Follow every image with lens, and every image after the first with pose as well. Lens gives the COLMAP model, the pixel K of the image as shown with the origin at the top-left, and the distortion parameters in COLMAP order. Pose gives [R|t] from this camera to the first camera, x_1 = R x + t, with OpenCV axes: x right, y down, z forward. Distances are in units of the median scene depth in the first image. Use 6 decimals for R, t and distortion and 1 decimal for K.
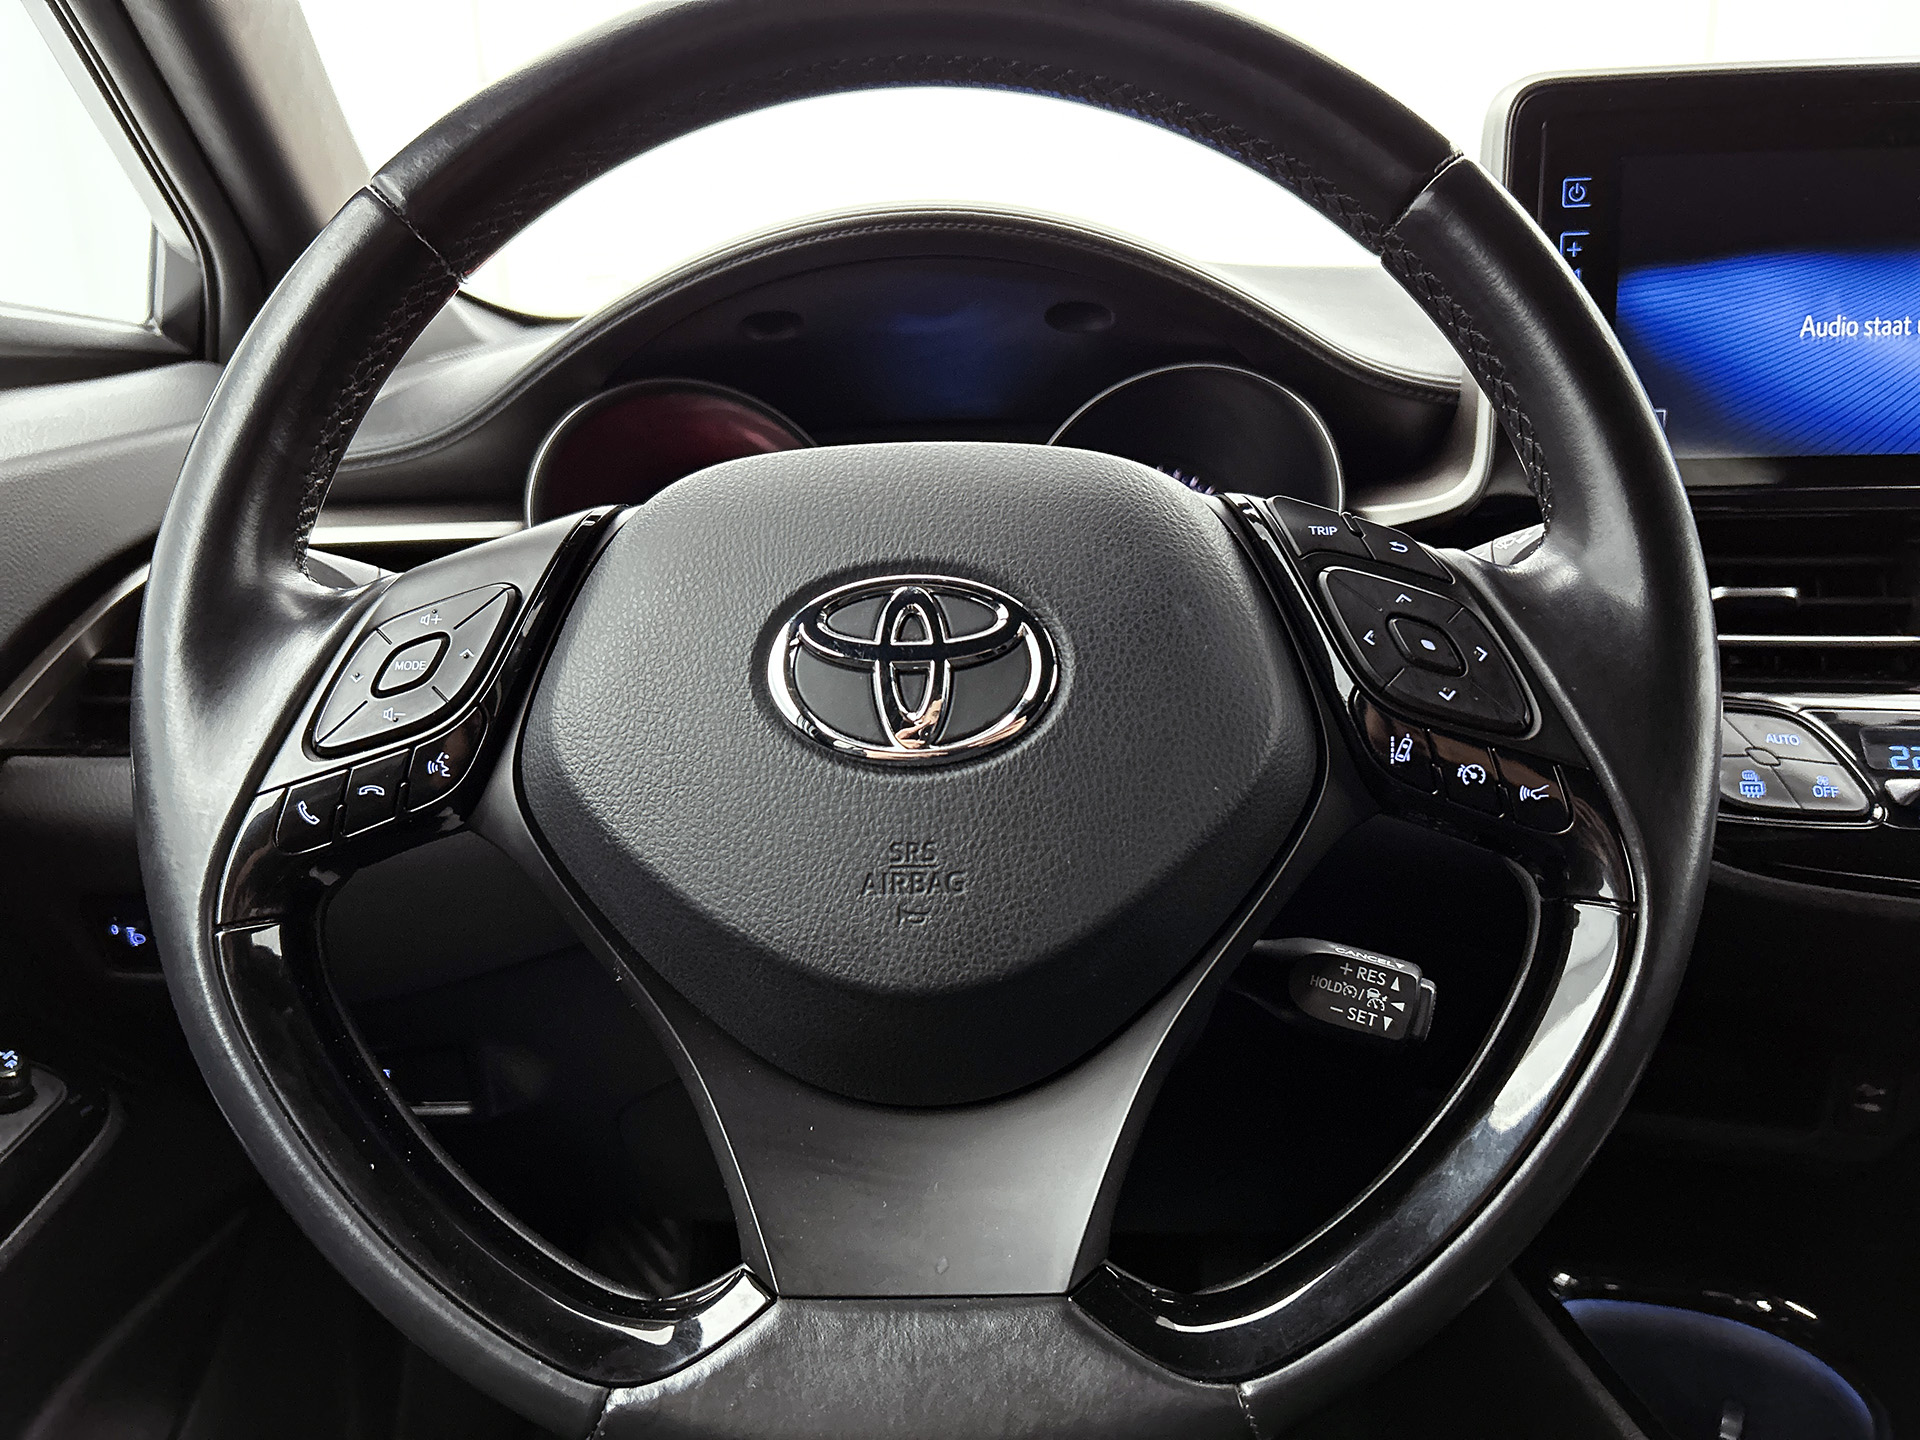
lens RADIAL K [[1481.9, 0, 980.5], [0, 1481.9, 760.9], [0, 0, 1]] dist [0.008092, -0.014843]
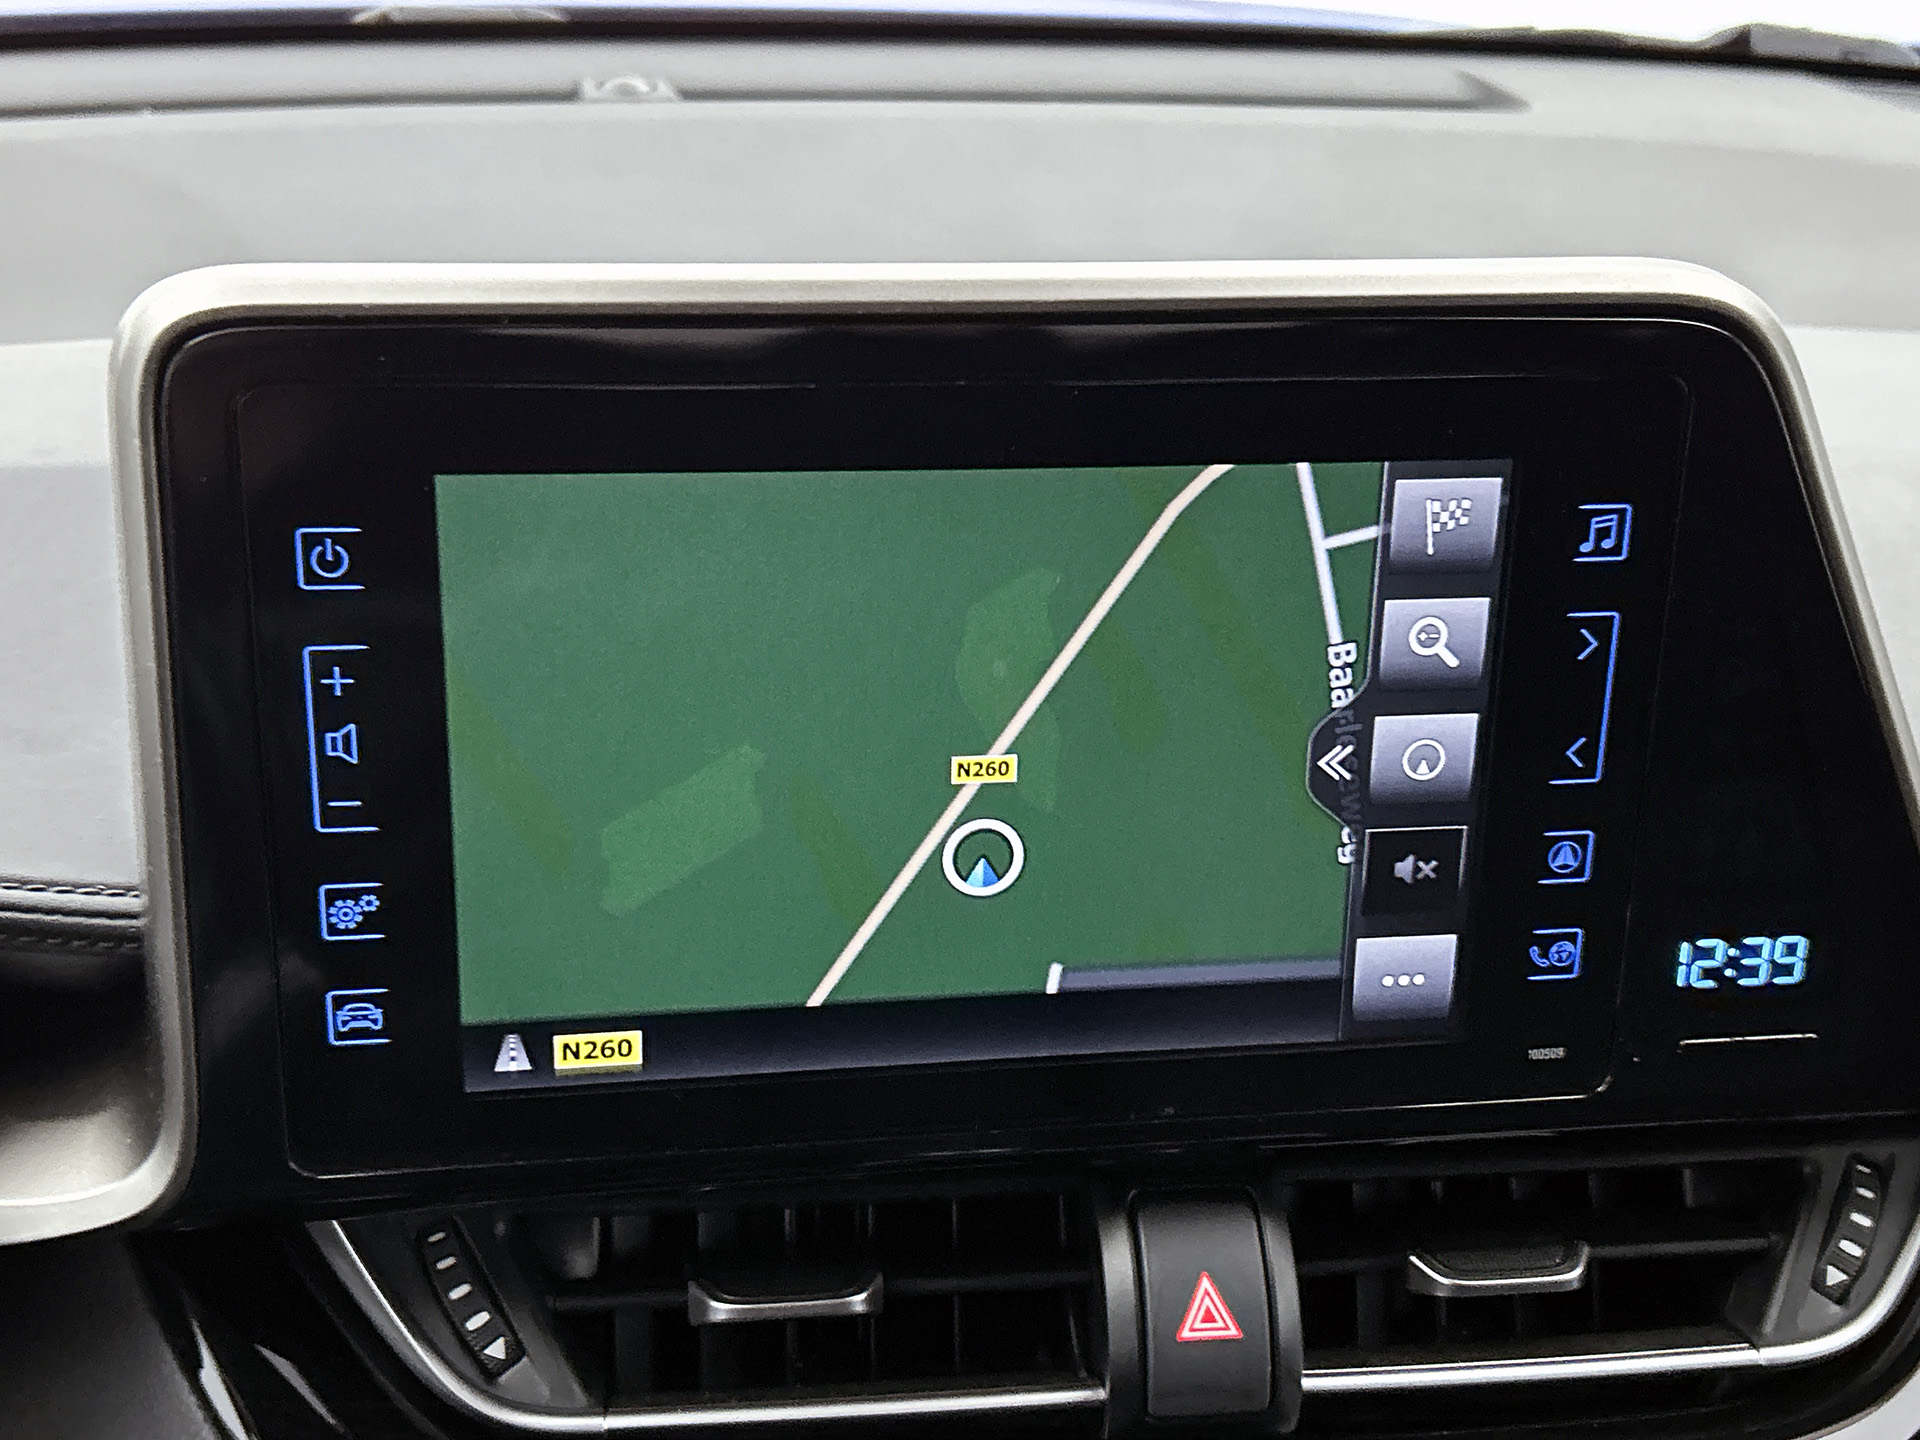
lens RADIAL K [[2416.2, 0, 960.0], [0, 2416.2, 720.0], [0, 0, 1]] dist [0.014822, -0.061686]
pose [[0.959450, -0.060976, 0.275206, 0.576618], [0.016253, 0.986666, 0.161946, -0.677907], [-0.281411, -0.150906, 0.947647, 0.405959]]
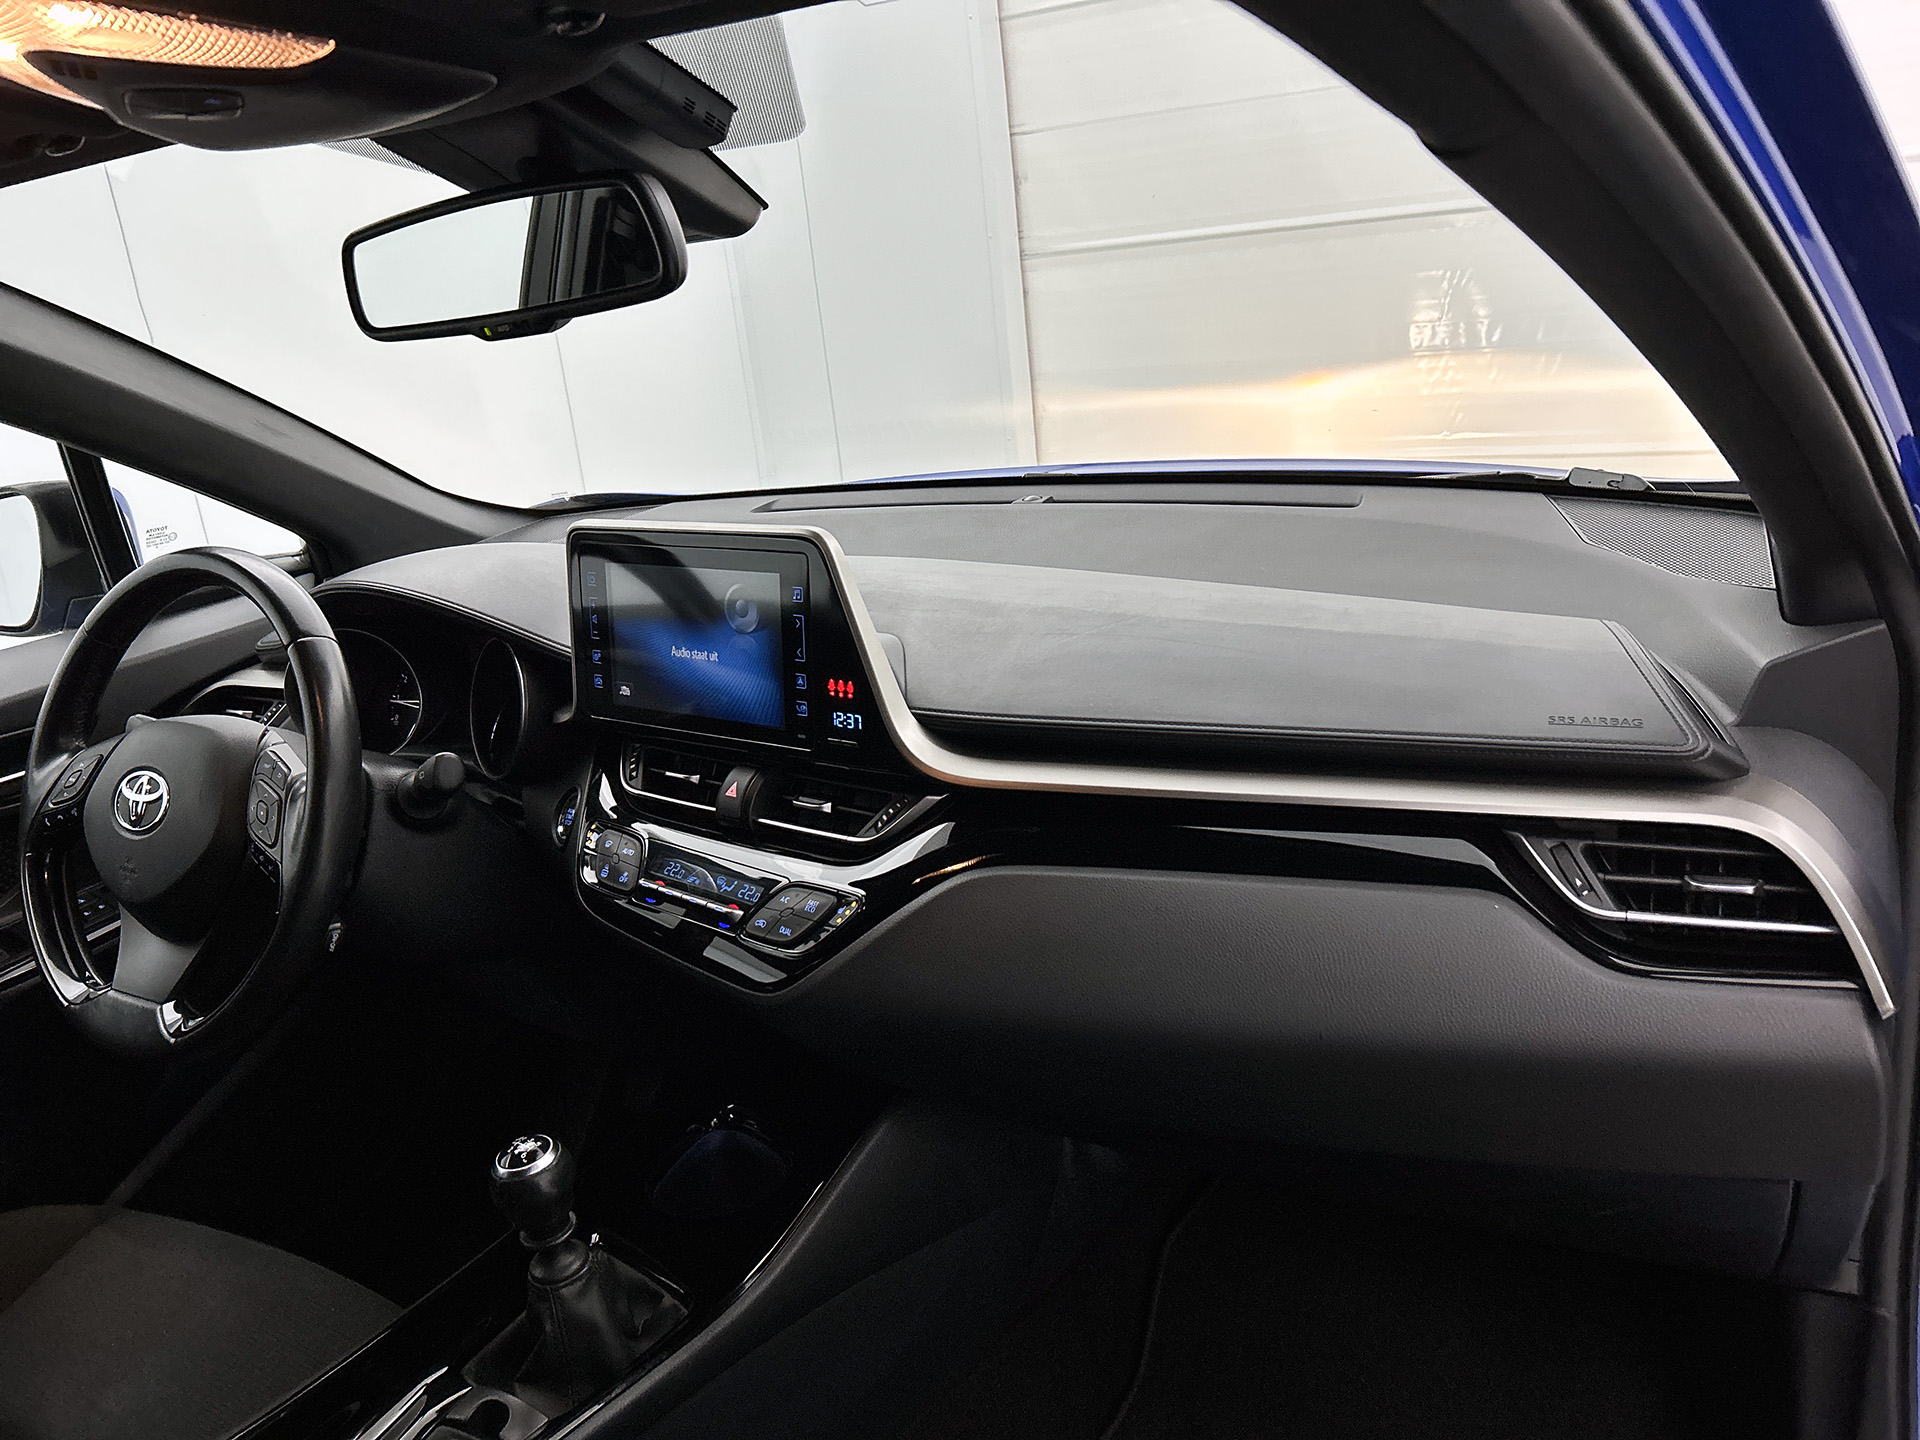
lens RADIAL K [[1440.2, 0, 960.0], [0, 1440.2, 720.0], [0, 0, 1]] dist [0.063718, -0.071684]
pose [[0.862509, 0.092427, -0.497529, 2.849234], [-0.072451, 0.995604, 0.059354, -0.519636], [0.500828, -0.015147, 0.865414, -0.778931]]
